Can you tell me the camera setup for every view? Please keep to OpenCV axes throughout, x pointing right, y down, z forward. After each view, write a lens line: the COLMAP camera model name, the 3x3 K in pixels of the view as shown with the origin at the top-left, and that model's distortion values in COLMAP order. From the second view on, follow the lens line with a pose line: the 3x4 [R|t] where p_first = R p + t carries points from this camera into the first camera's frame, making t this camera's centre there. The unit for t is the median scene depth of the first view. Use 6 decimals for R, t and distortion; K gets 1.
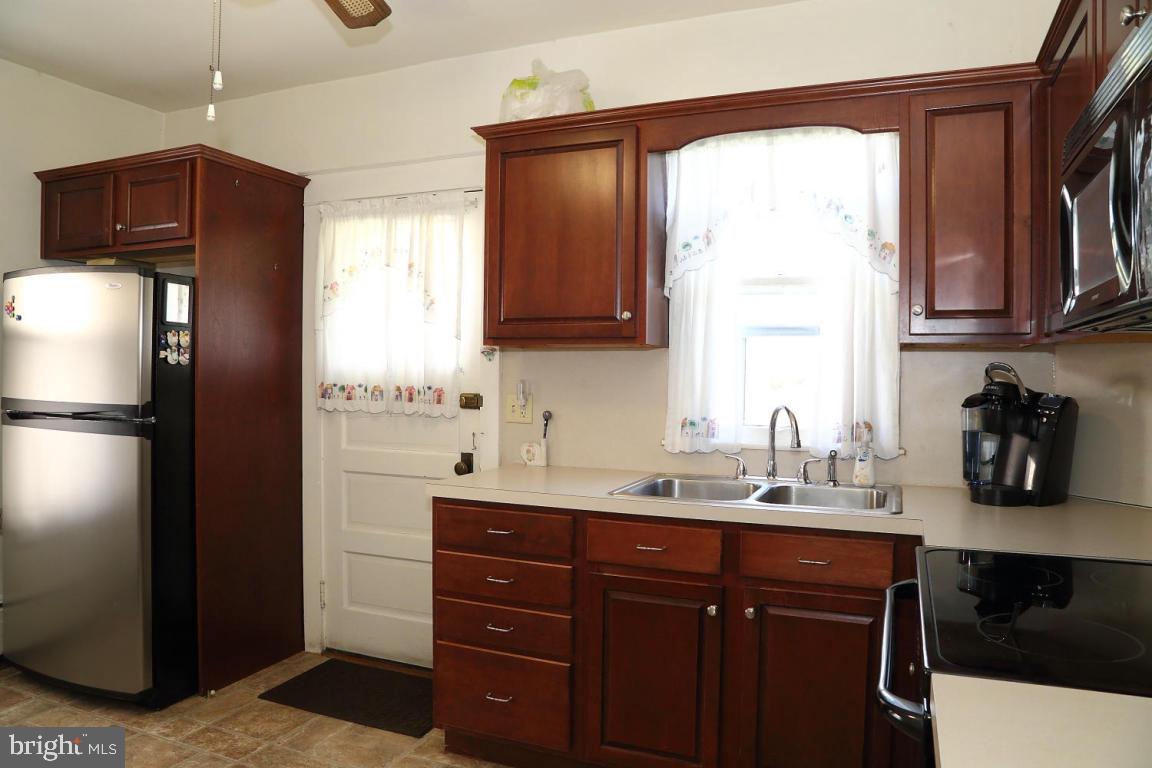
lens RADIAL K [[796.7, 0, 572.4], [0, 796.7, 380.3], [0, 0, 1]] dist [-0.112928, 0.055773]
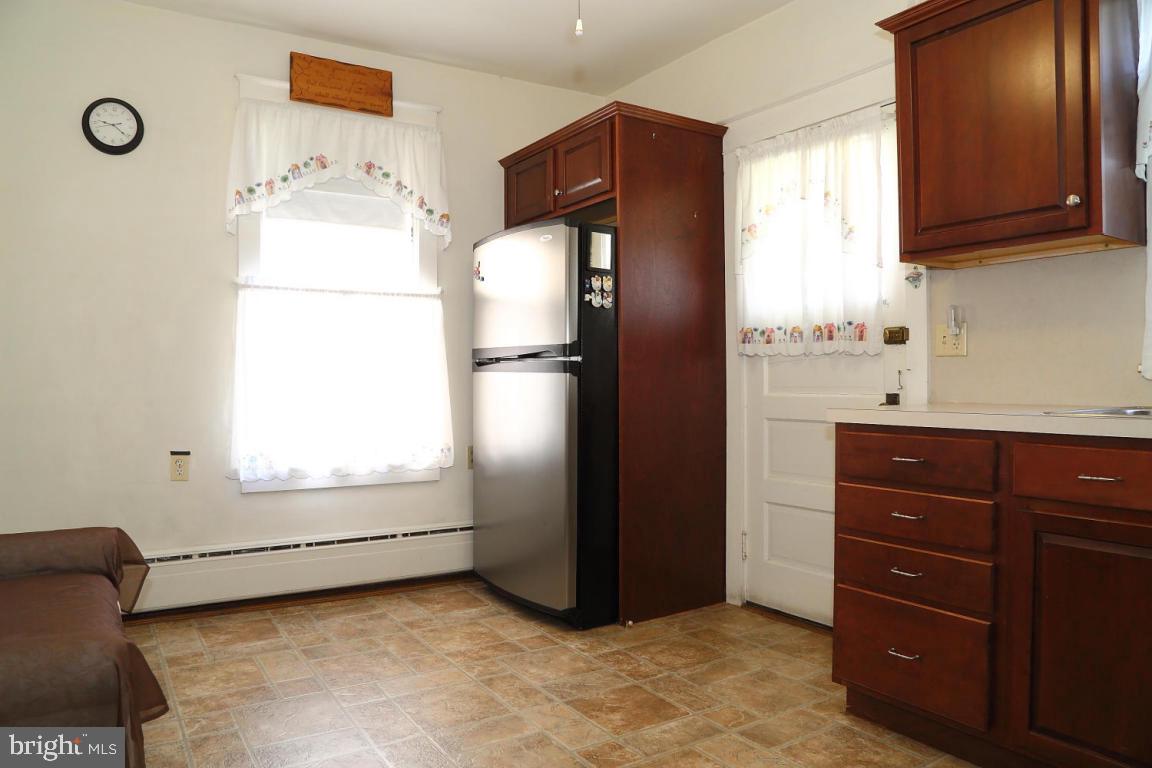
lens RADIAL K [[796.7, 0, 571.8], [0, 796.7, 385.3], [0, 0, 1]] dist [-0.112928, 0.055773]
pose [[0.820470, -0.014410, -0.571508, 0.081003], [0.006543, 0.999854, -0.015816, 0.101495], [0.571652, 0.009237, 0.820444, 0.077626]]
